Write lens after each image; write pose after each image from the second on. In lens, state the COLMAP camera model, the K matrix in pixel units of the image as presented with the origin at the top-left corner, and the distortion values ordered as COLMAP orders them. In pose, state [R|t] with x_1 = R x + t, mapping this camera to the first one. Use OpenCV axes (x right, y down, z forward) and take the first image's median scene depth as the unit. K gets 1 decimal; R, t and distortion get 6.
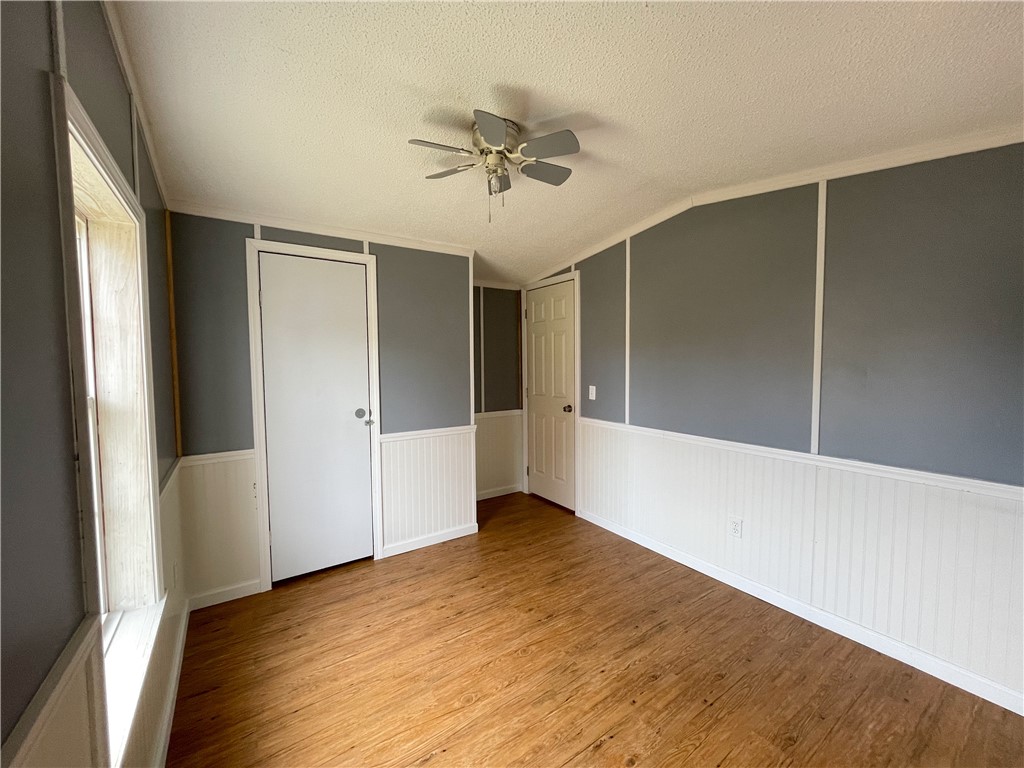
lens RADIAL K [[414.3, 0, 512.3], [0, 414.3, 382.0], [0, 0, 1]] dist [-0.002231, -0.000142]
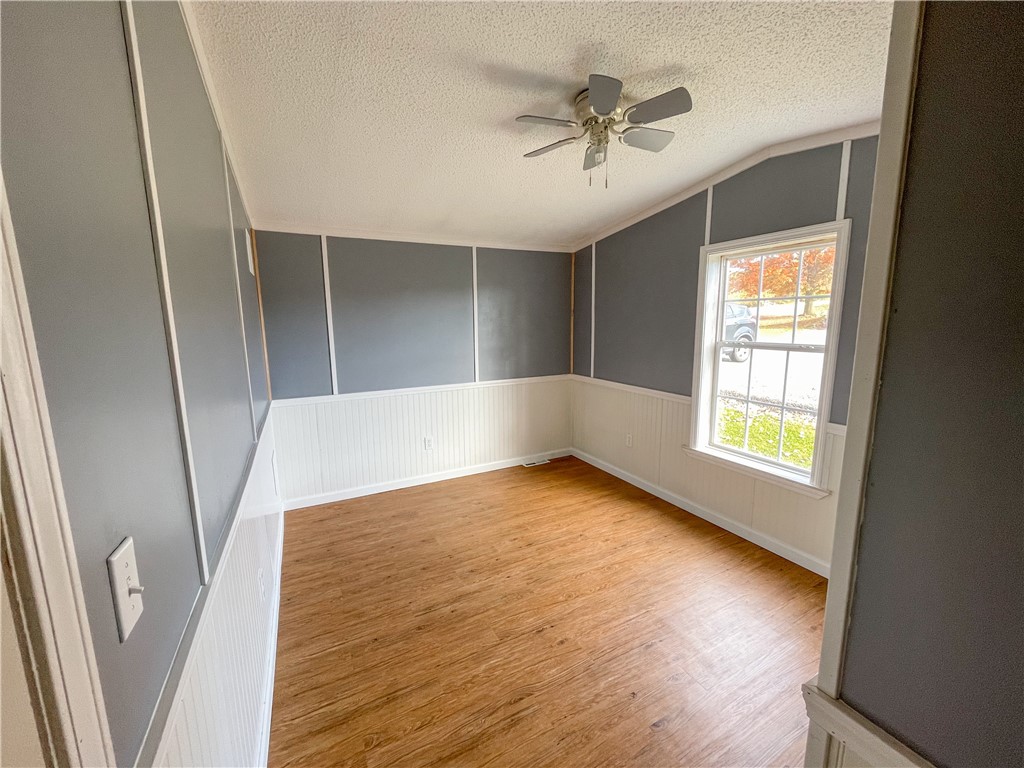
lens RADIAL K [[414.3, 0, 512.9], [0, 414.3, 383.2], [0, 0, 1]] dist [-0.002231, -0.000142]
pose [[-0.993188, 0.003381, 0.116477, 0.046143], [0.027431, 0.978273, 0.205499, -0.133457], [-0.113251, 0.207294, -0.971701, 1.852608]]
